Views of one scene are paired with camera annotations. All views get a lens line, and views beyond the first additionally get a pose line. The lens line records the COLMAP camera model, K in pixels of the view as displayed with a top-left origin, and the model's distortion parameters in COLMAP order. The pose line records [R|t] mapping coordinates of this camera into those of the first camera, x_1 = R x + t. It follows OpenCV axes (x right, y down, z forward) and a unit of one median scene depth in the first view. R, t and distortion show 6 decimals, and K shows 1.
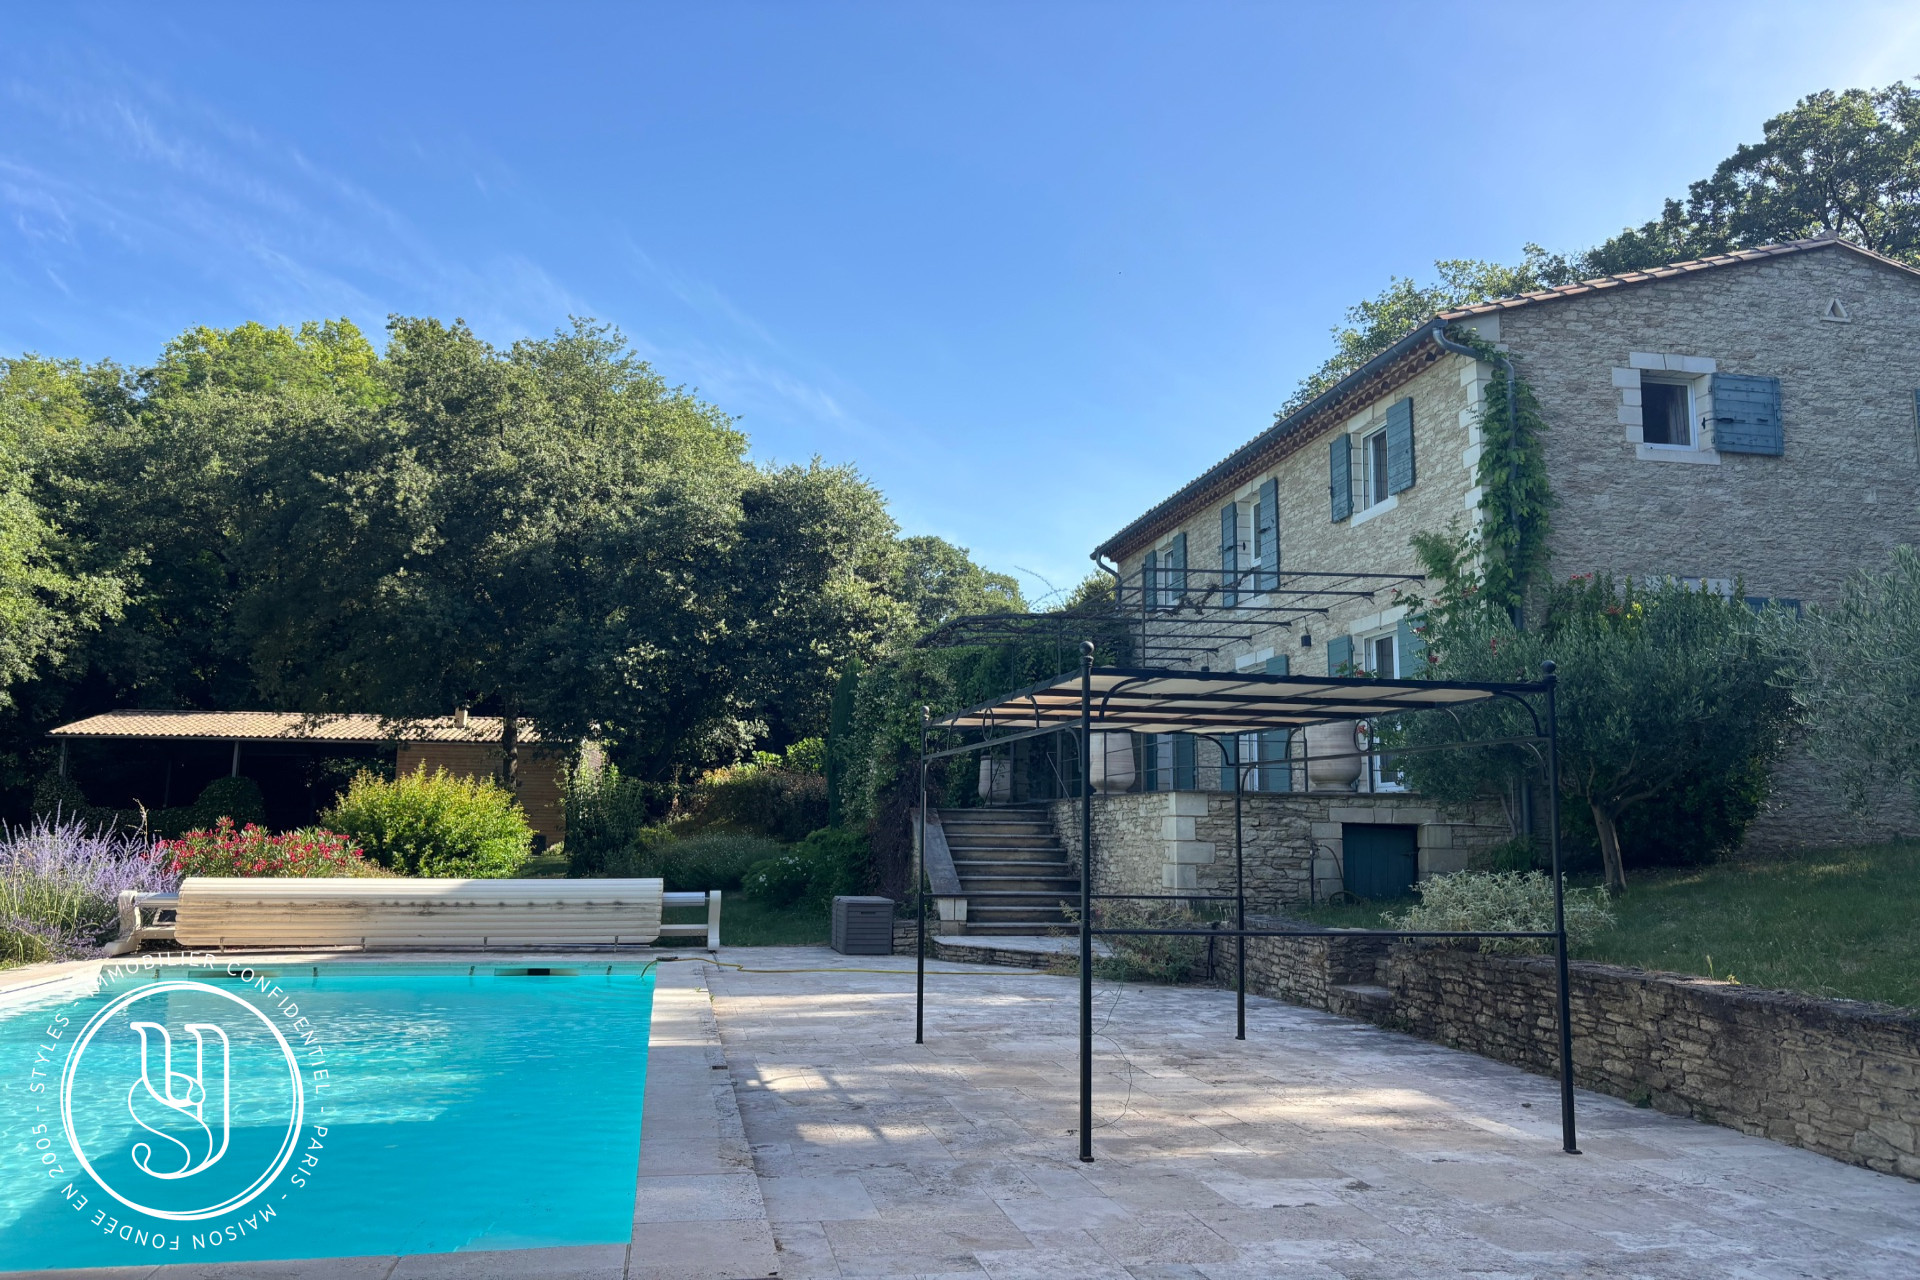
lens RADIAL K [[1018.5, 0, 574.8], [0, 1018.5, 688.6], [0, 0, 1]] dist [-0.108534, 0.183833]
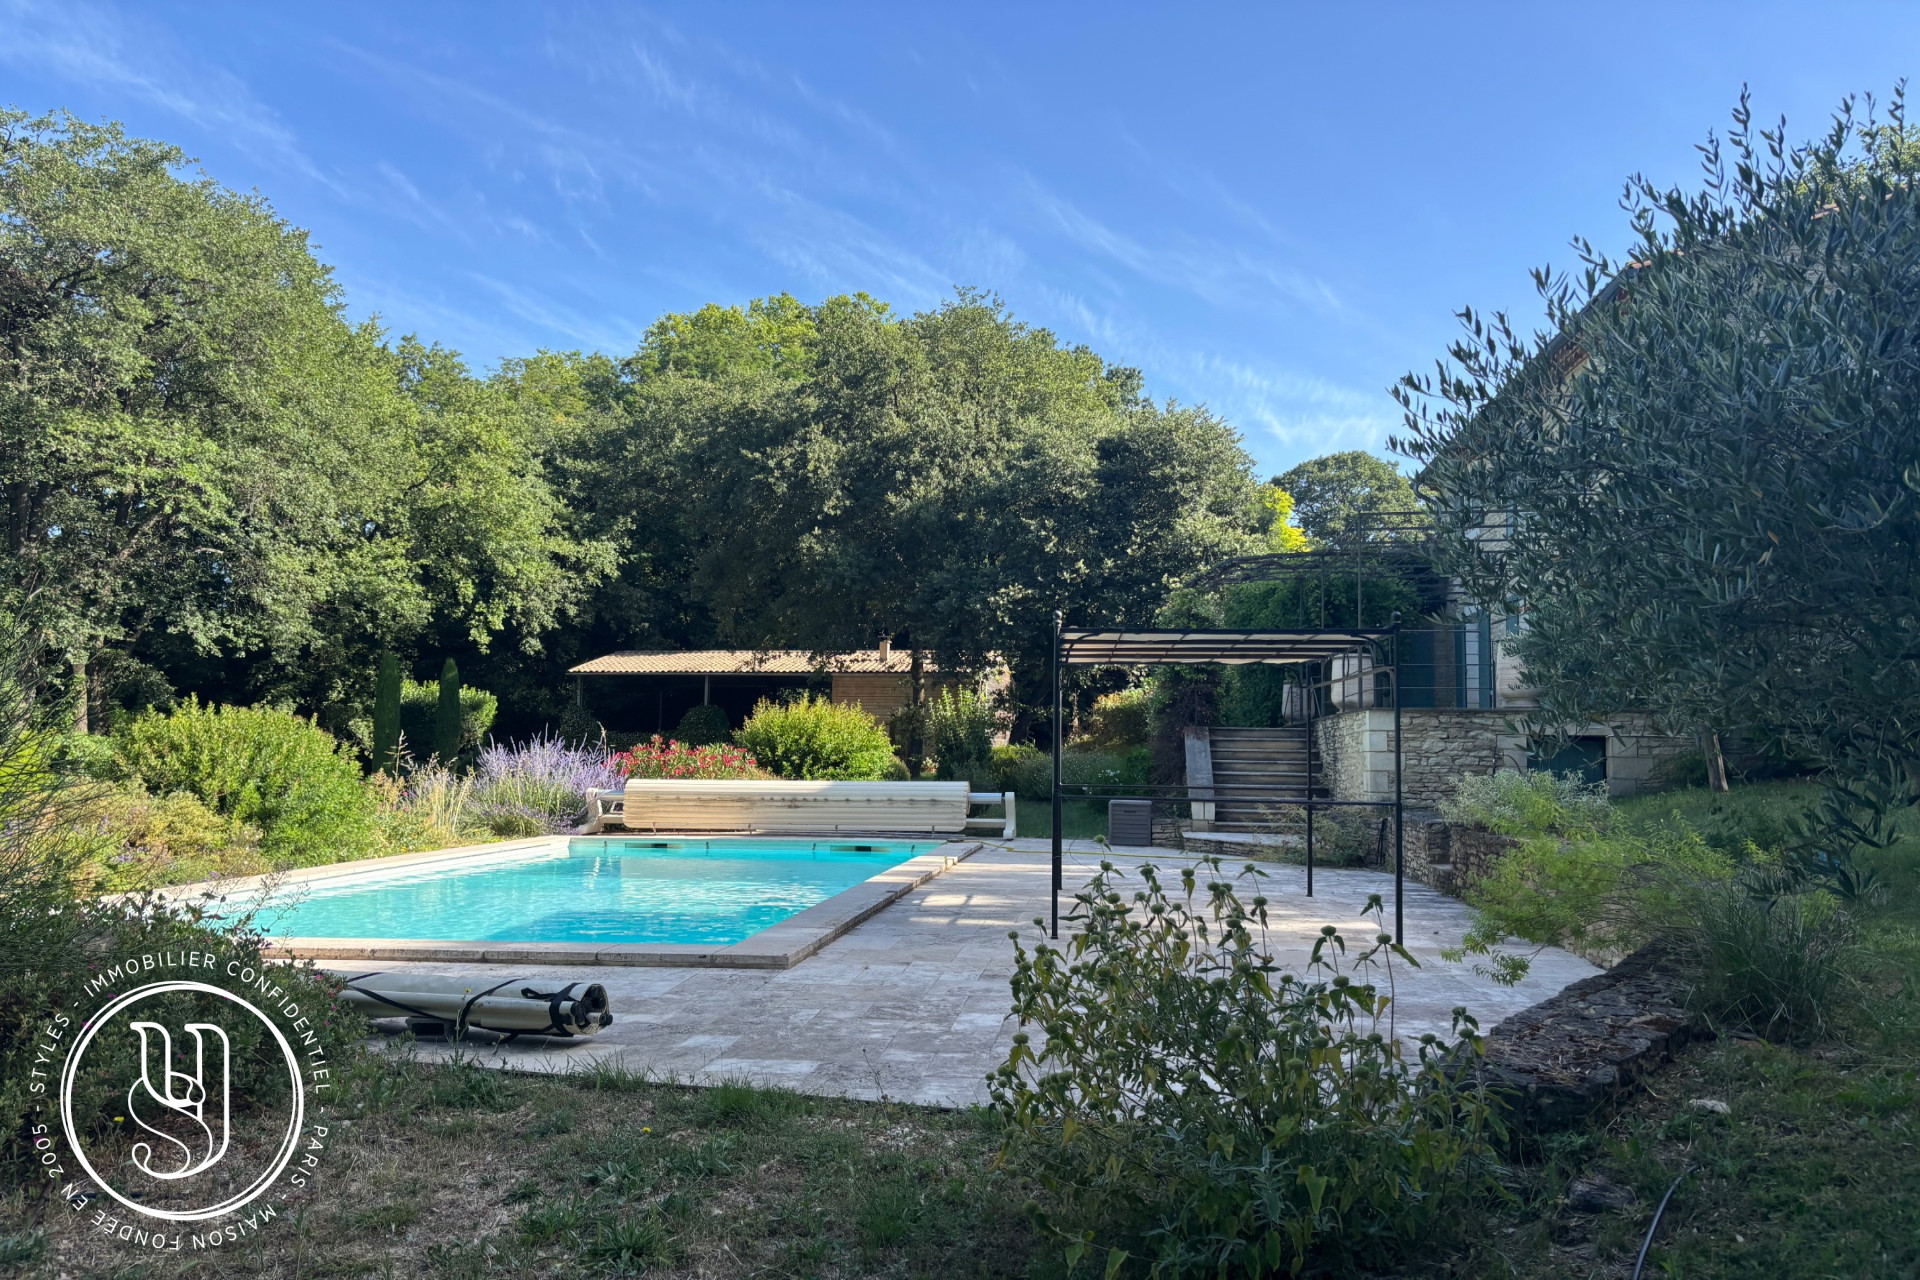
lens RADIAL K [[1436.7, 0, 919.0], [0, 1436.7, 680.9], [0, 0, 1]] dist [0.014584, 0.001165]
pose [[0.943183, -0.015960, -0.331889, 0.490737], [0.038412, 0.997386, 0.061198, -0.038292], [0.330045, -0.070470, 0.941331, -0.542043]]
